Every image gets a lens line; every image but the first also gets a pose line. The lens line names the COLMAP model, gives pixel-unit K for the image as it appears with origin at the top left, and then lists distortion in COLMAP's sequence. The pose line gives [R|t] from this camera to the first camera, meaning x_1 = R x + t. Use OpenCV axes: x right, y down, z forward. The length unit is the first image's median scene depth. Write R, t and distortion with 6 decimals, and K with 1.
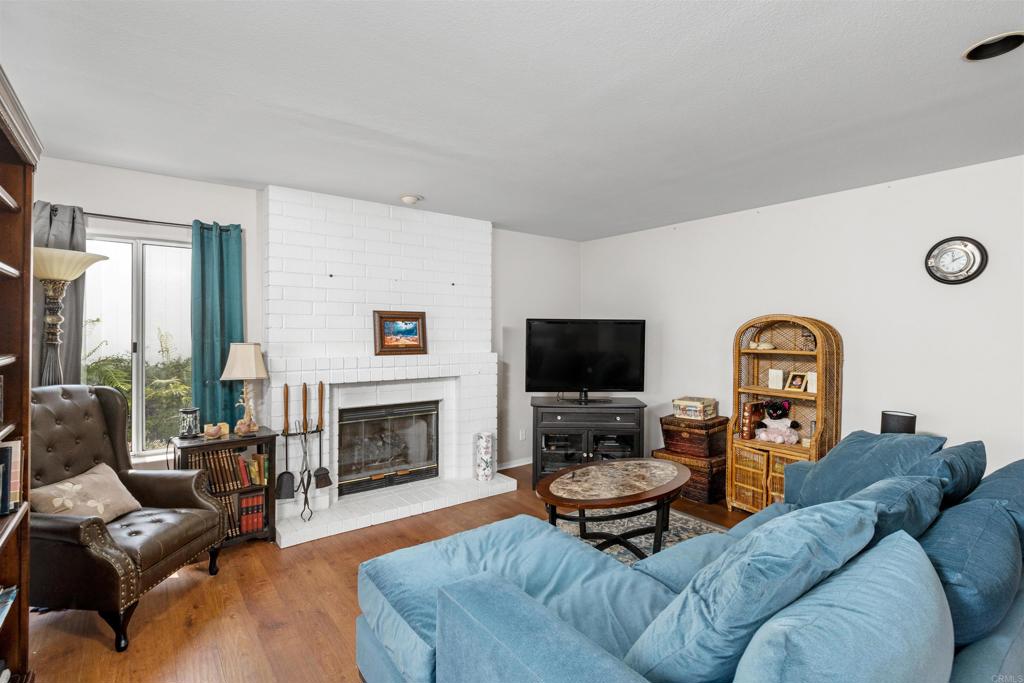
lens RADIAL K [[485.0, 0, 511.8], [0, 485.0, 333.7], [0, 0, 1]] dist [-0.000754, -0.000170]
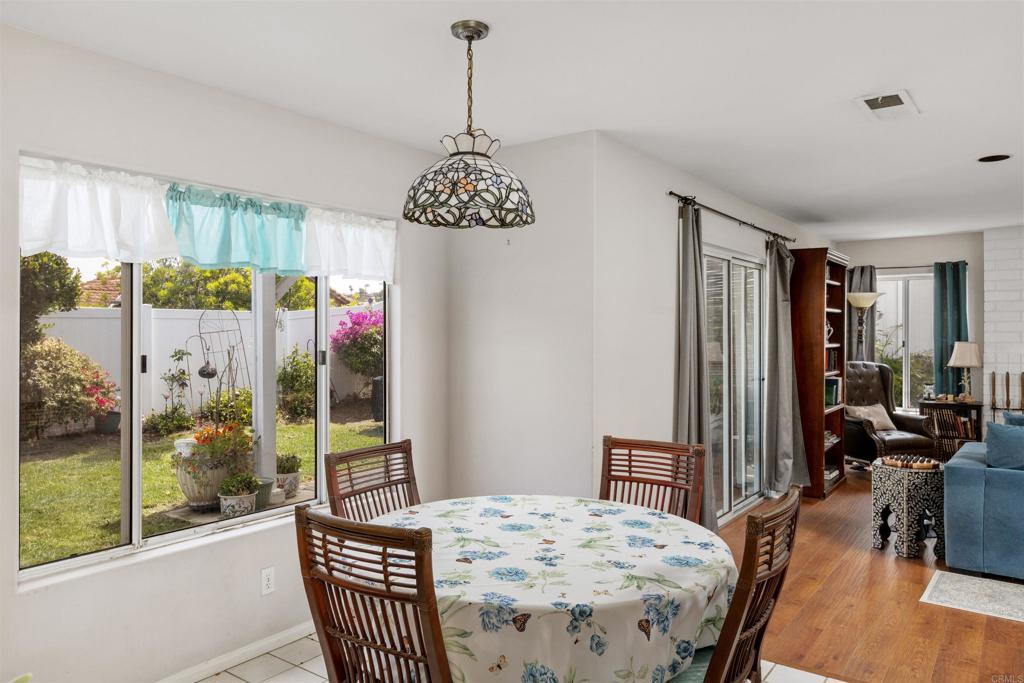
lens RADIAL K [[724.4, 0, 511.5], [0, 724.4, 323.7], [0, 0, 1]] dist [-0.001469, -0.000409]
pose [[0.287399, -0.010107, -0.957758, 1.343385], [-0.002697, 0.999932, -0.011361, -0.008857], [0.957807, 0.005848, 0.287353, -1.102823]]
